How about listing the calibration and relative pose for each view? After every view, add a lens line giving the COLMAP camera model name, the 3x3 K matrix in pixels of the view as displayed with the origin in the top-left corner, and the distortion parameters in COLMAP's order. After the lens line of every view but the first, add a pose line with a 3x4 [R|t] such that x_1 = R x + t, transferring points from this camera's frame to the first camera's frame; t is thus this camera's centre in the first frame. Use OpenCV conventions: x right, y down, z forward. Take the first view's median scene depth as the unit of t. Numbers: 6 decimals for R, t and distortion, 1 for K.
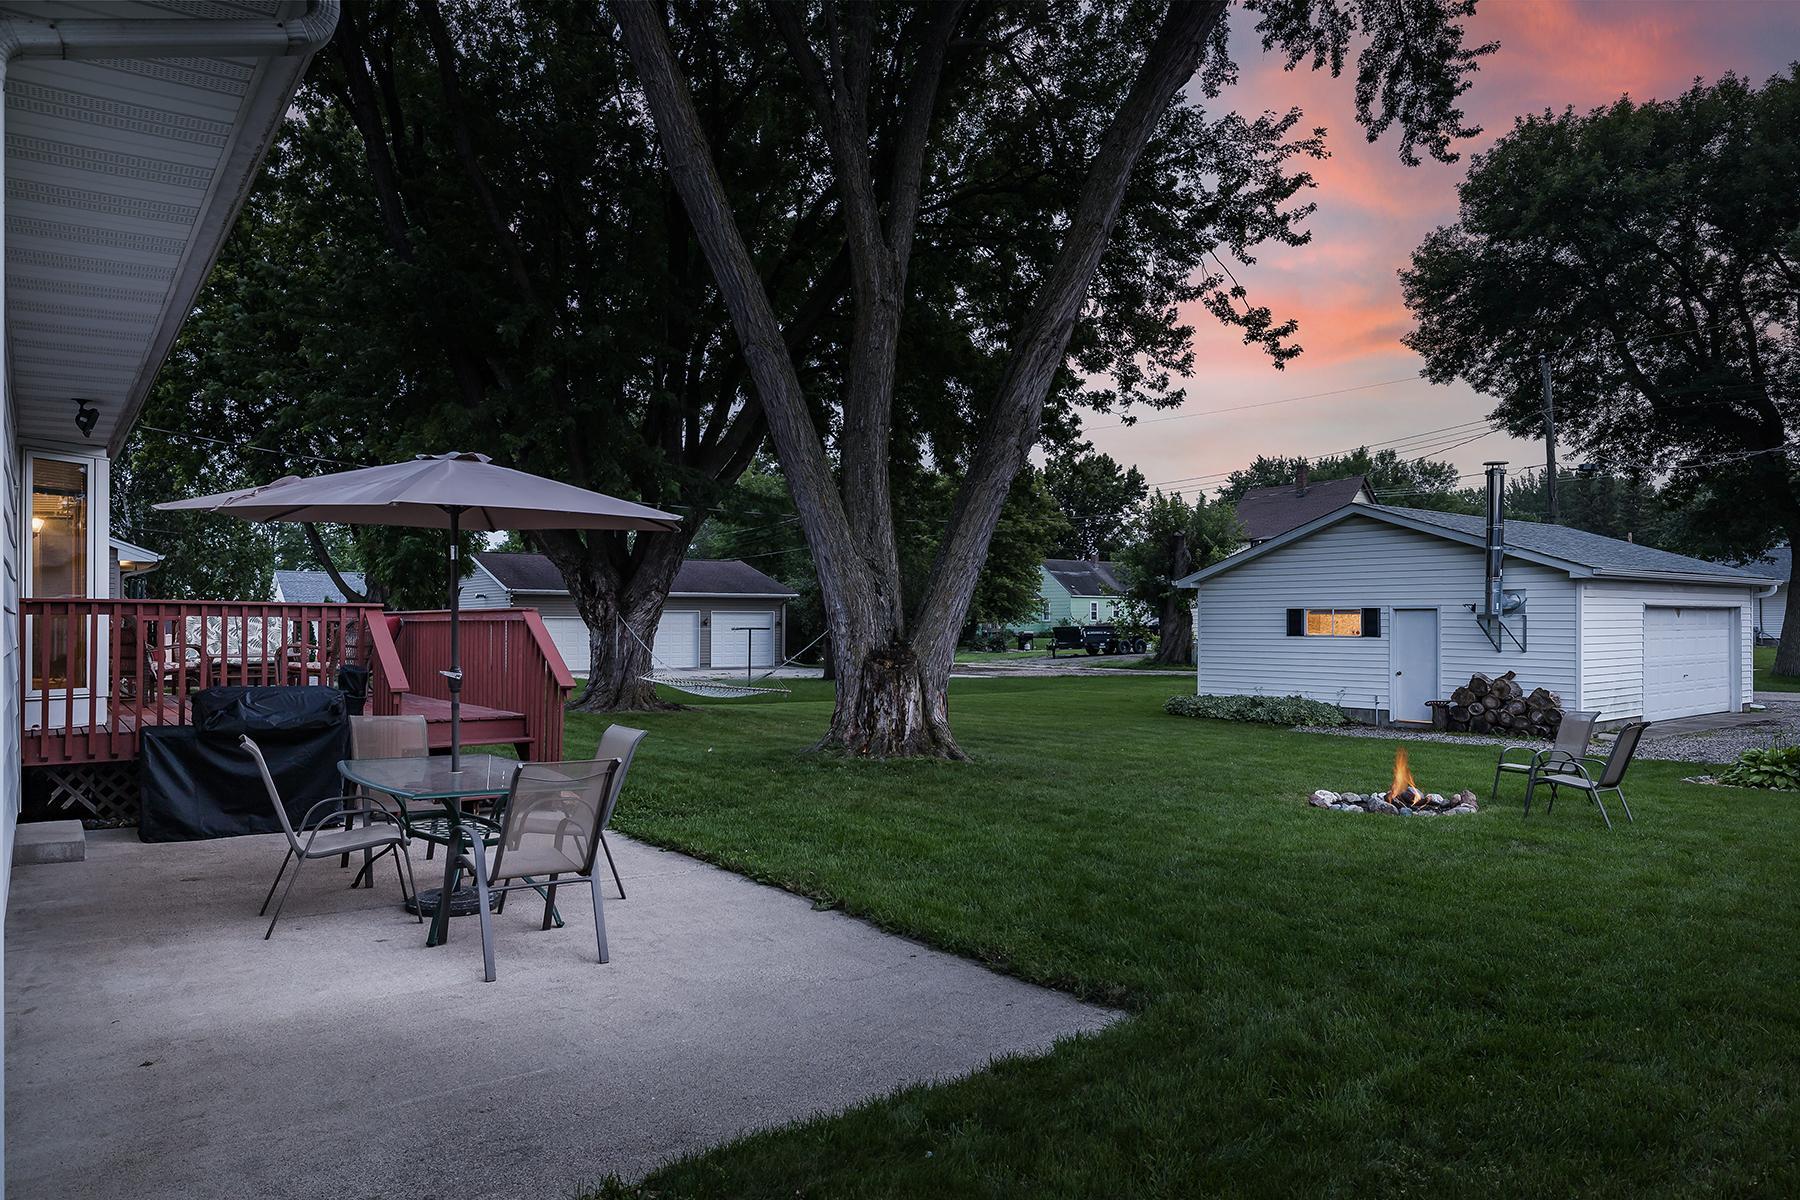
lens RADIAL K [[1145.5, 0, 865.1], [0, 1145.5, 664.3], [0, 0, 1]] dist [0.002373, -0.001341]
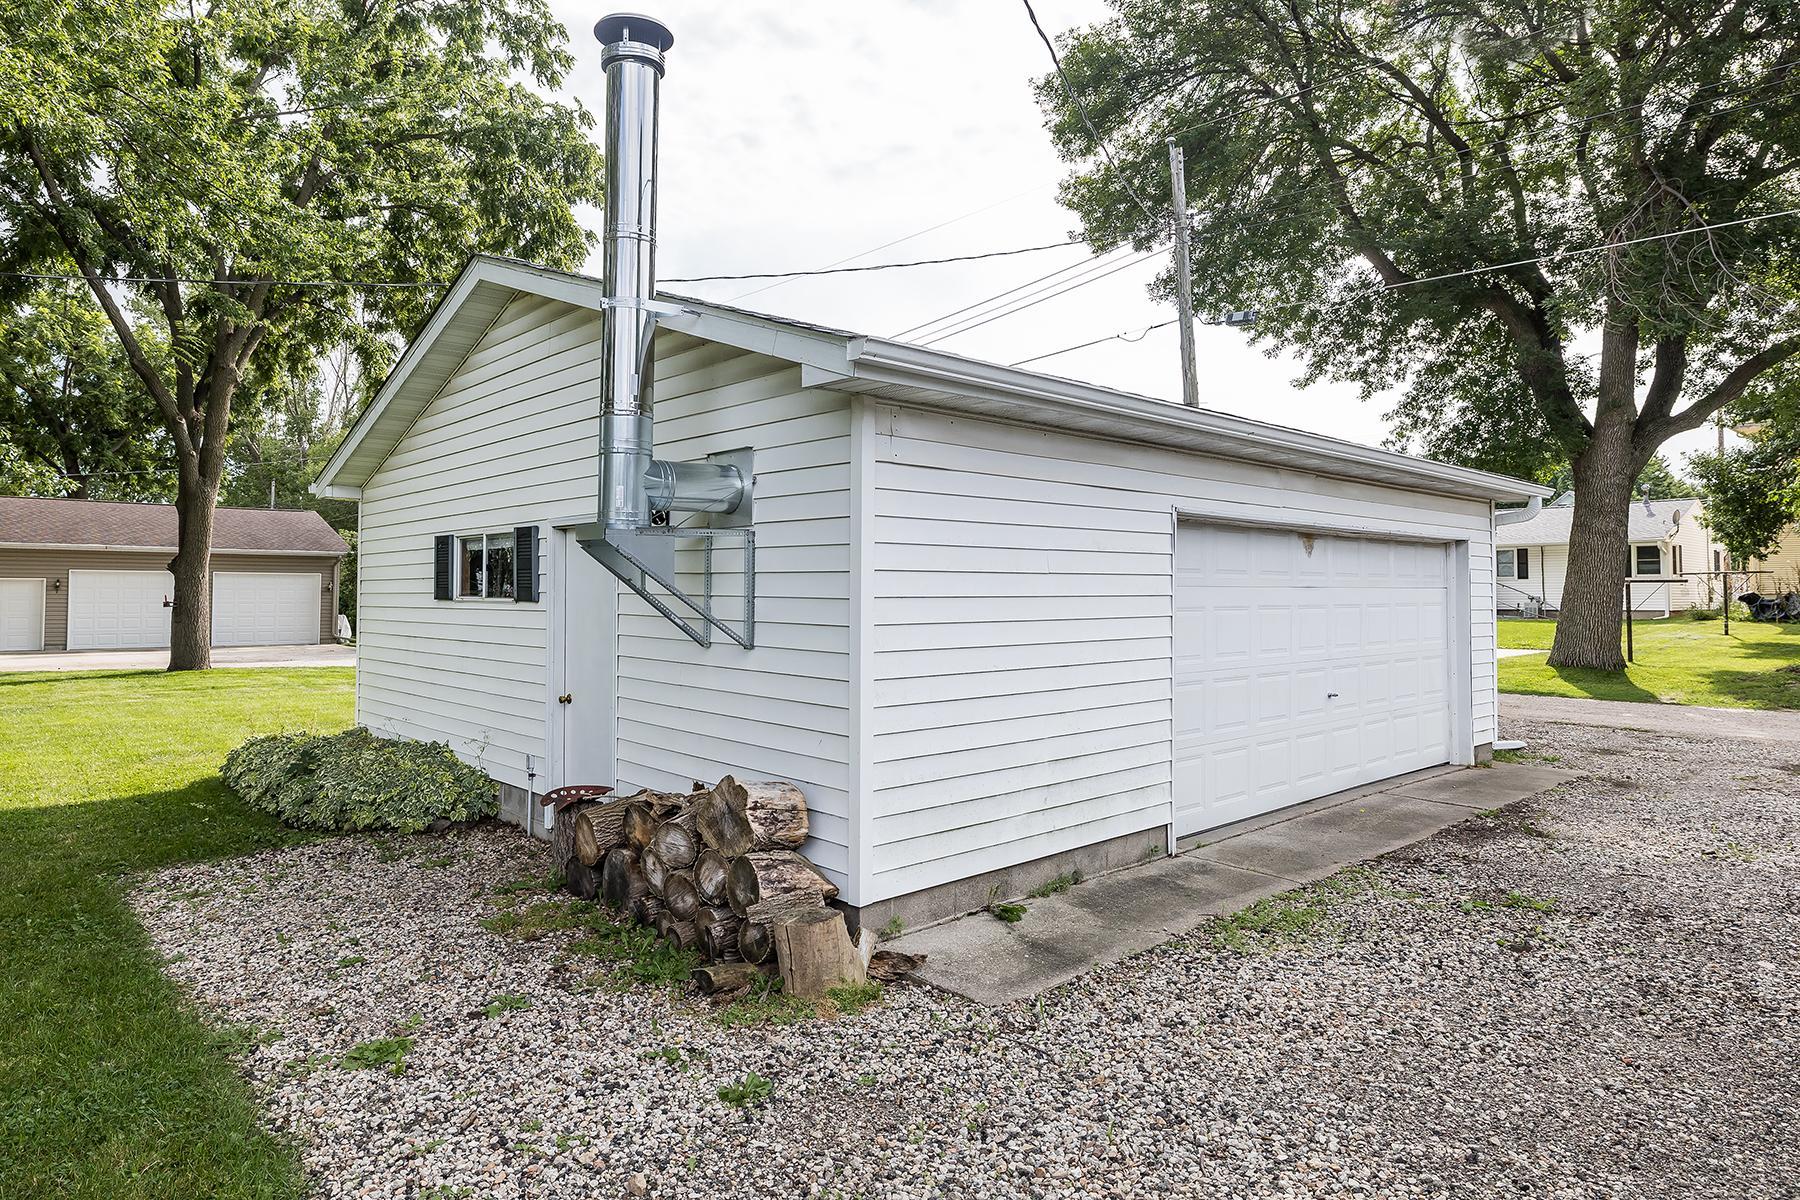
lens RADIAL K [[1061.3, 0, 900.0], [0, 1061.3, 600.0], [0, 0, 1]] dist [-0.001214, -0.001077]
pose [[0.994066, 0.000408, 0.108782, 0.536939], [0.003160, 0.999463, -0.032627, -0.013520], [-0.108737, 0.032777, 0.993530, 0.655325]]
